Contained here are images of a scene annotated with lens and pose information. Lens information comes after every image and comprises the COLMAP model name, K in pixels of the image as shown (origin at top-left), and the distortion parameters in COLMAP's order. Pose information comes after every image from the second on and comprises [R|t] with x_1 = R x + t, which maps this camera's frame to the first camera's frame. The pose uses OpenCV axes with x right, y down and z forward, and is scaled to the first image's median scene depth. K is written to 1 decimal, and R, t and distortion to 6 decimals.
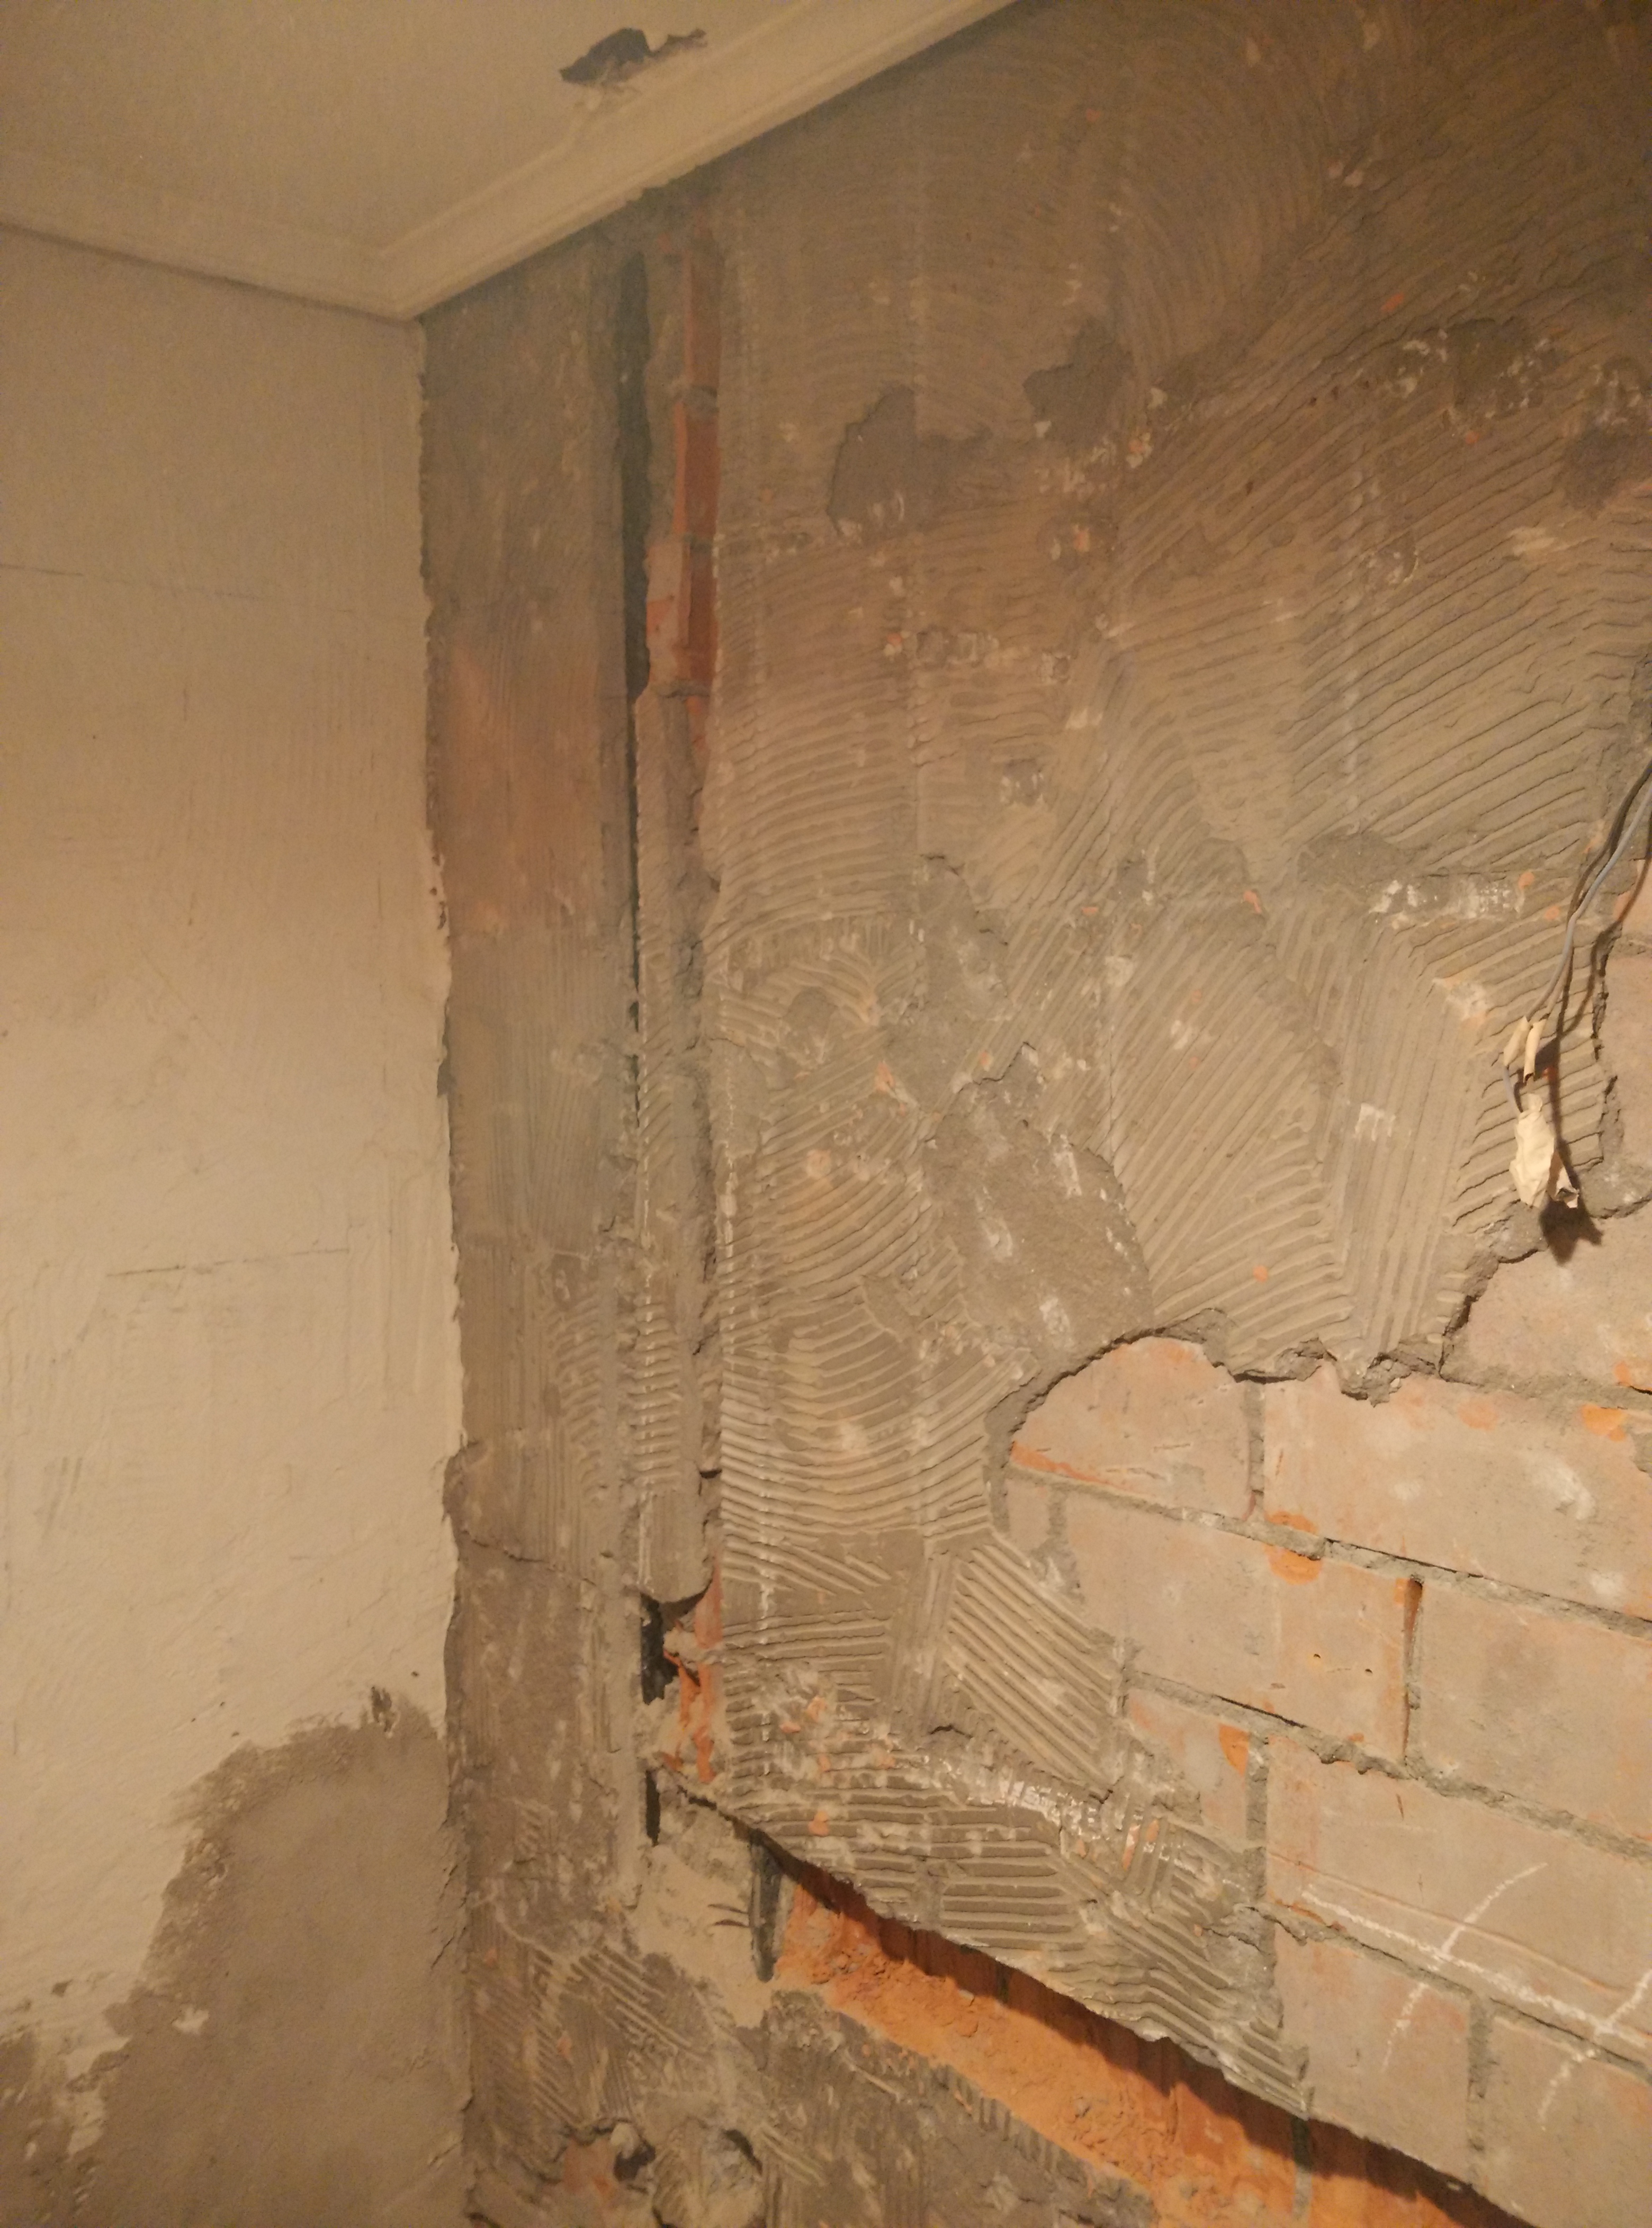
lens RADIAL K [[1906.8, 0, 838.5], [0, 1906.8, 1111.3], [0, 0, 1]] dist [0.117005, -0.230539]
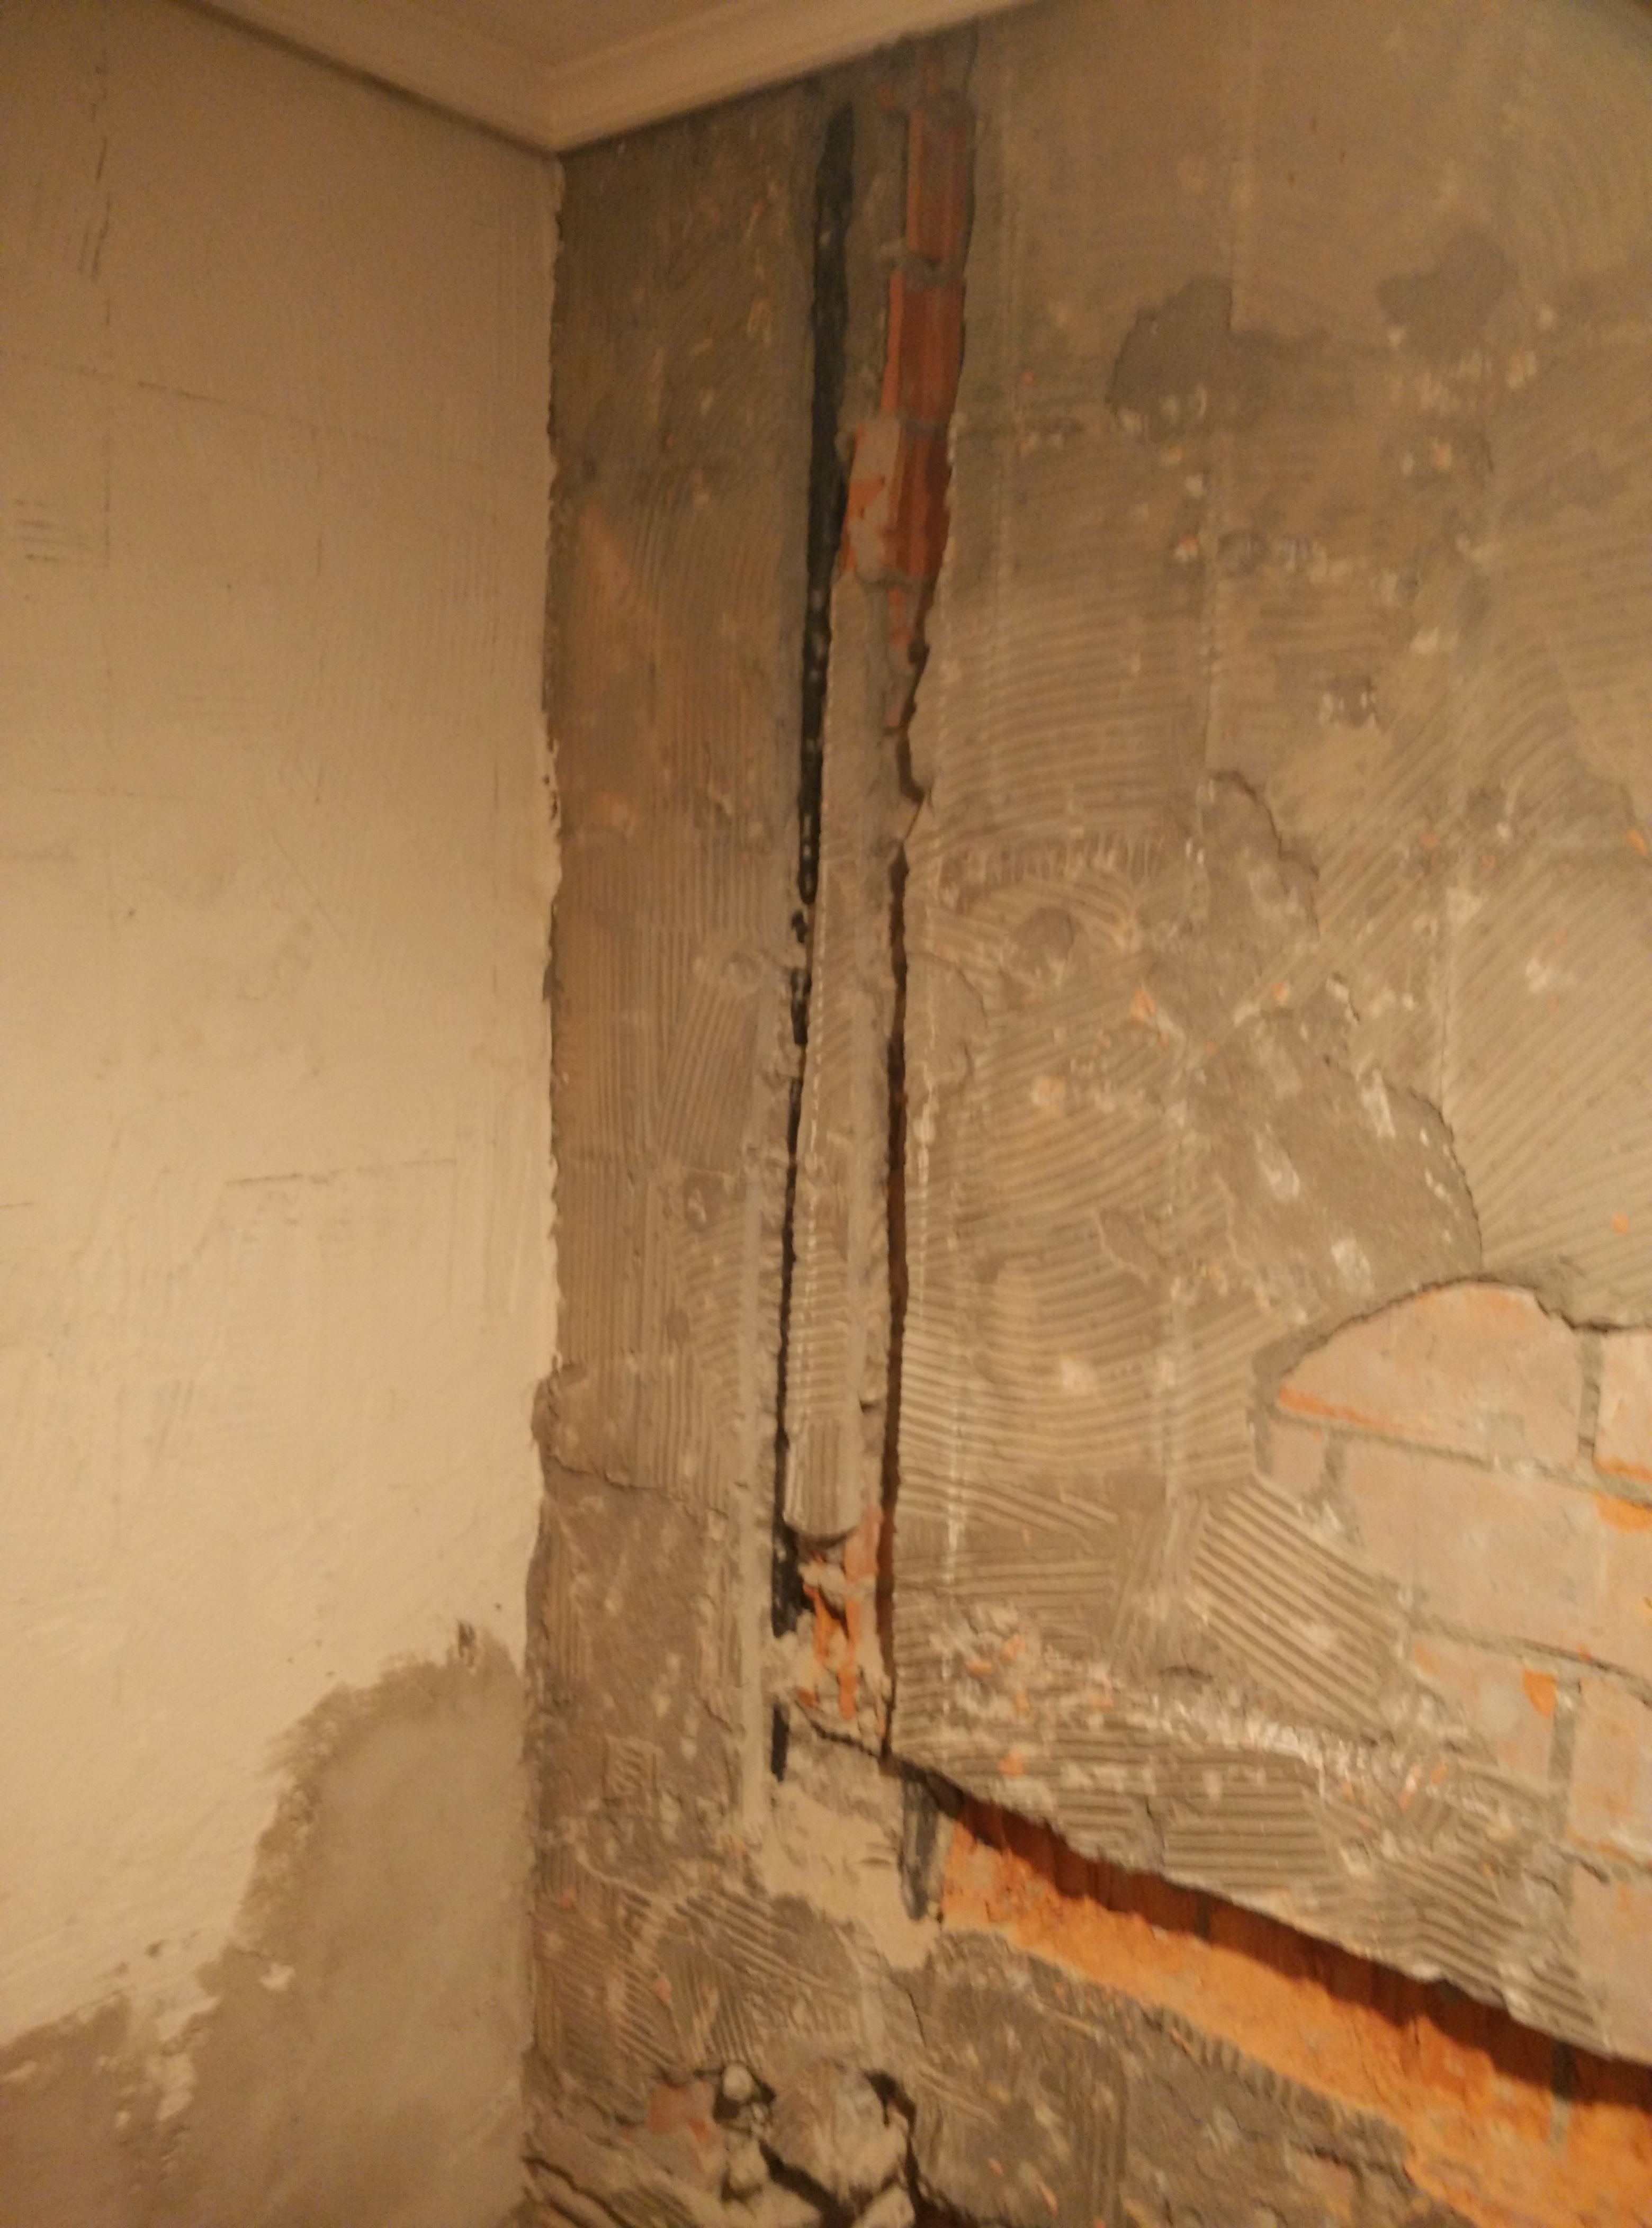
lens RADIAL K [[1906.8, 0, 818.1], [0, 1906.8, 1103.5], [0, 0, 1]] dist [0.117005, -0.230539]
pose [[0.988830, 0.031651, 0.145647, -0.256113], [-0.038065, 0.998415, 0.041464, -0.001657], [-0.144104, -0.046545, 0.988467, 0.063280]]
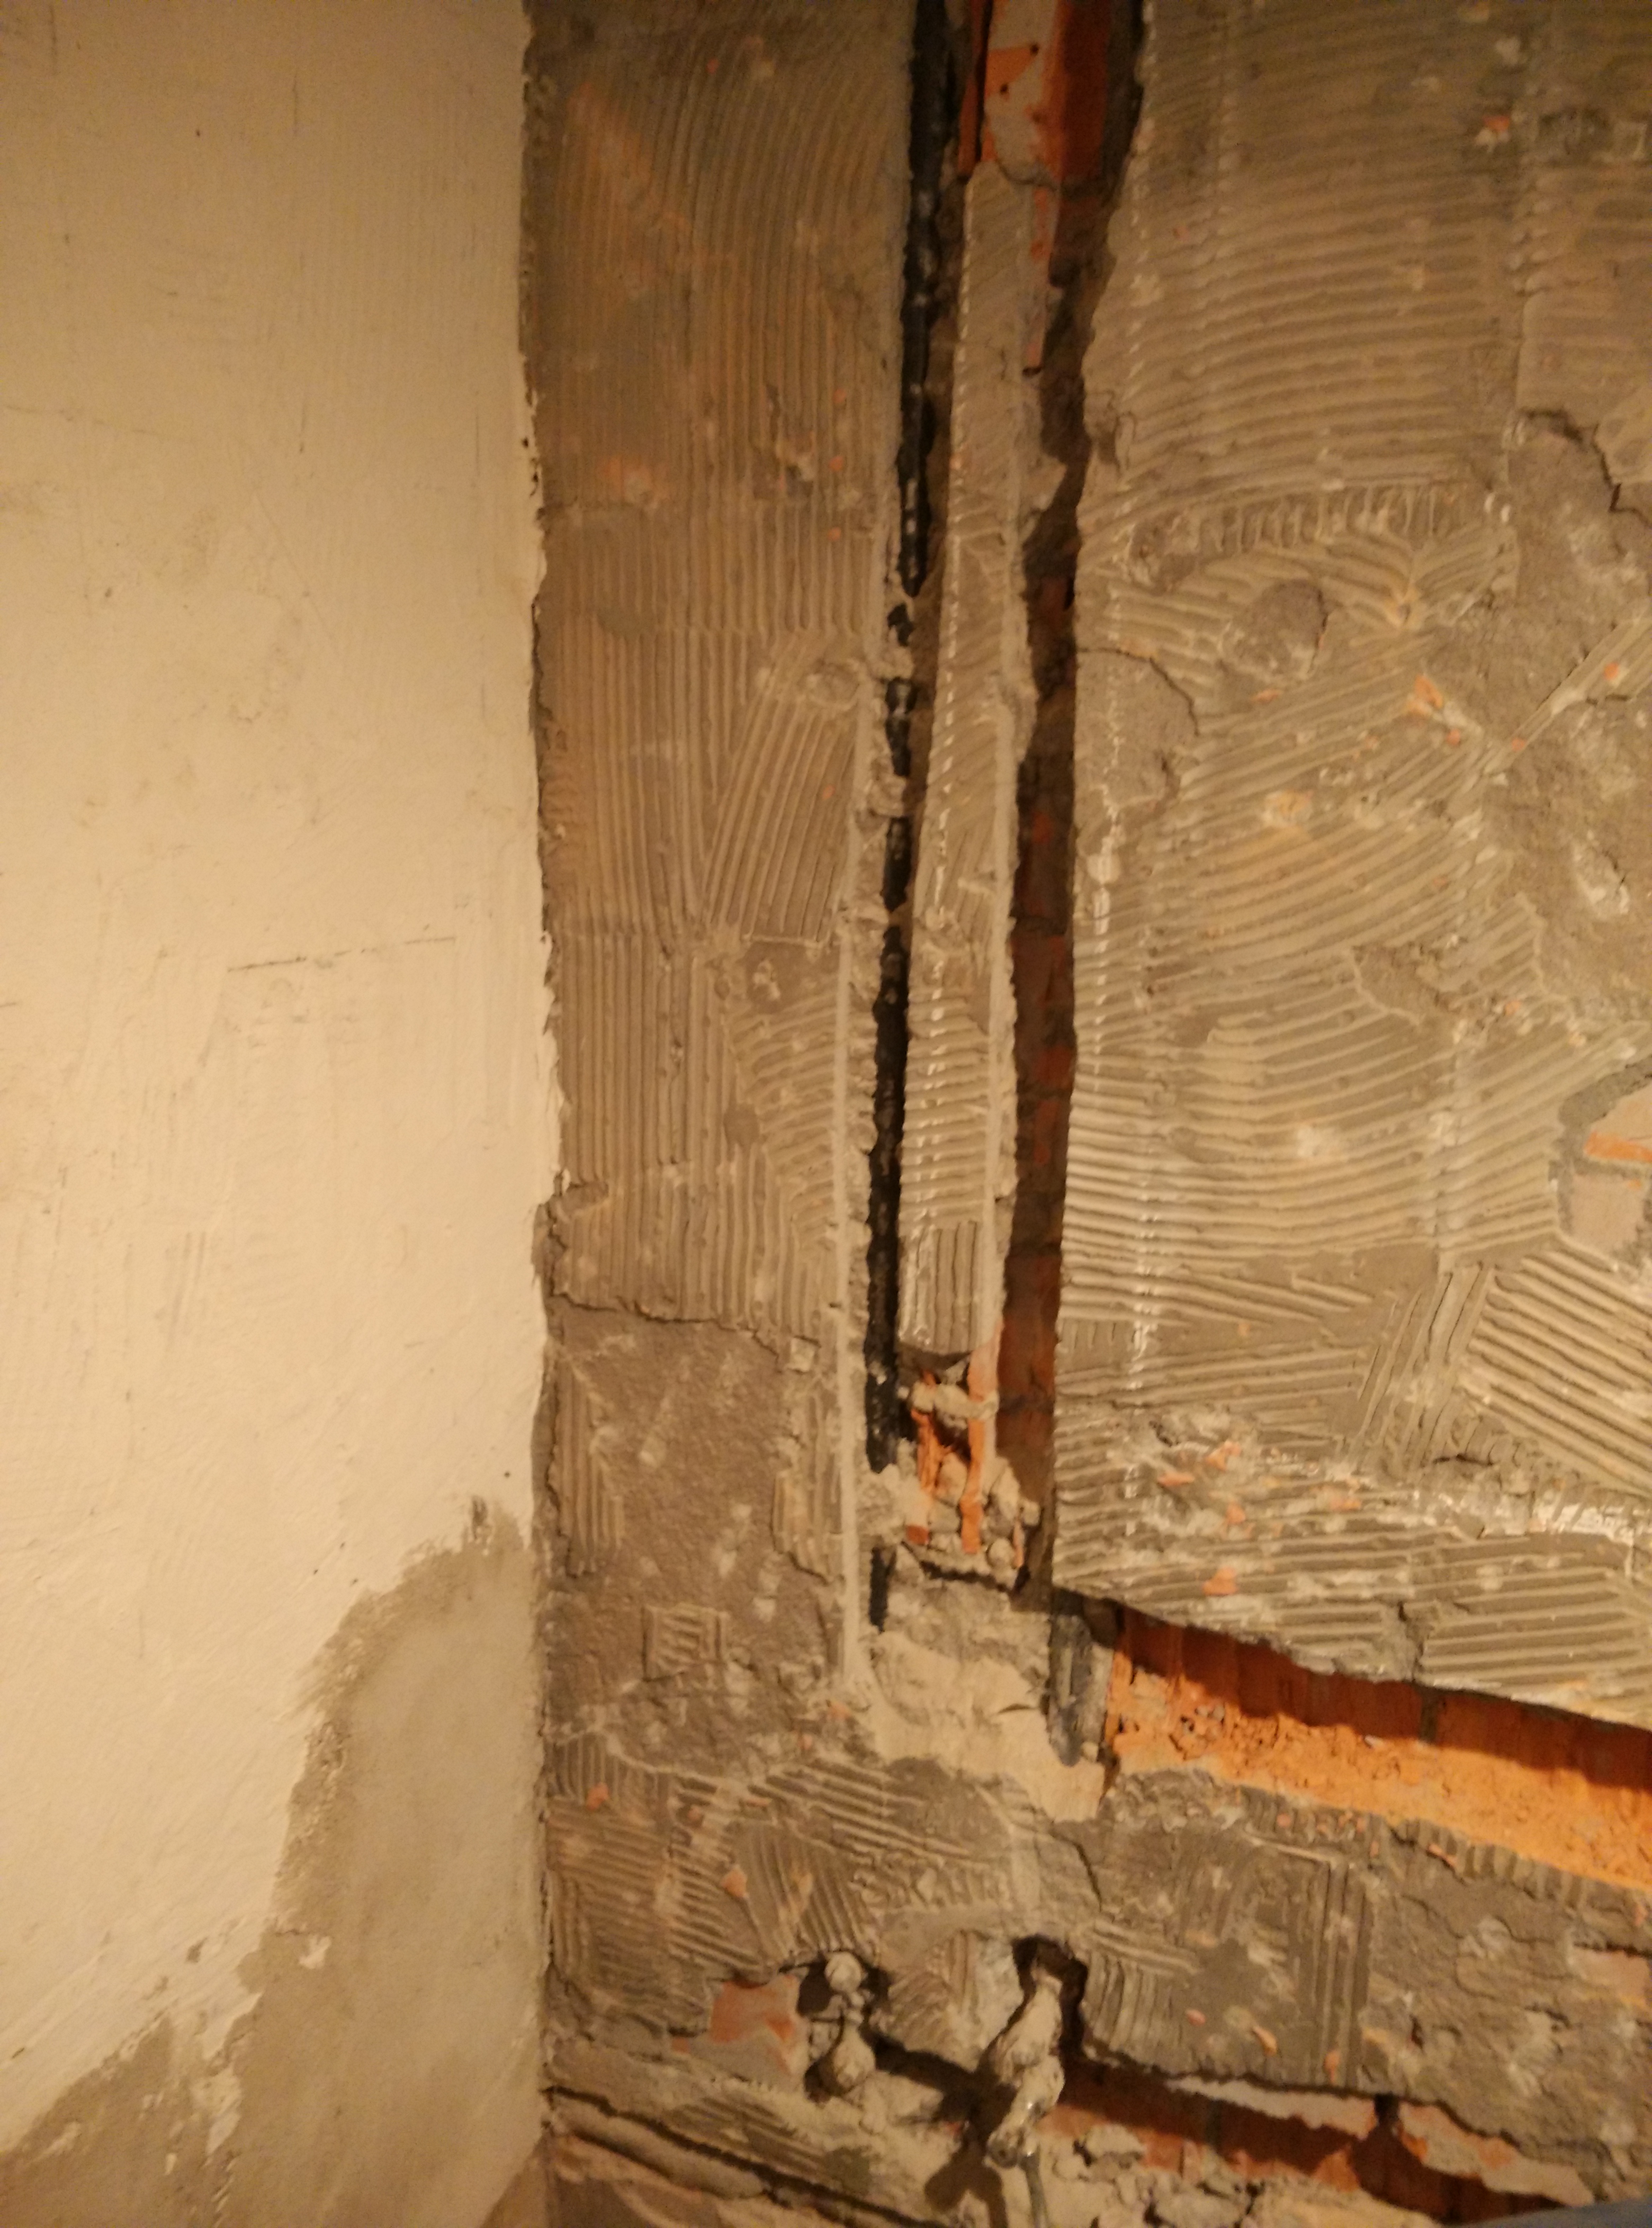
lens RADIAL K [[1906.8, 0, 782.6], [0, 1906.8, 1107.6], [0, 0, 1]] dist [0.117005, -0.230539]
pose [[0.915821, -0.046786, 0.398853, -0.516055], [-0.008404, 0.990740, 0.135512, 0.042489], [-0.401499, -0.127456, 0.906947, 0.318925]]
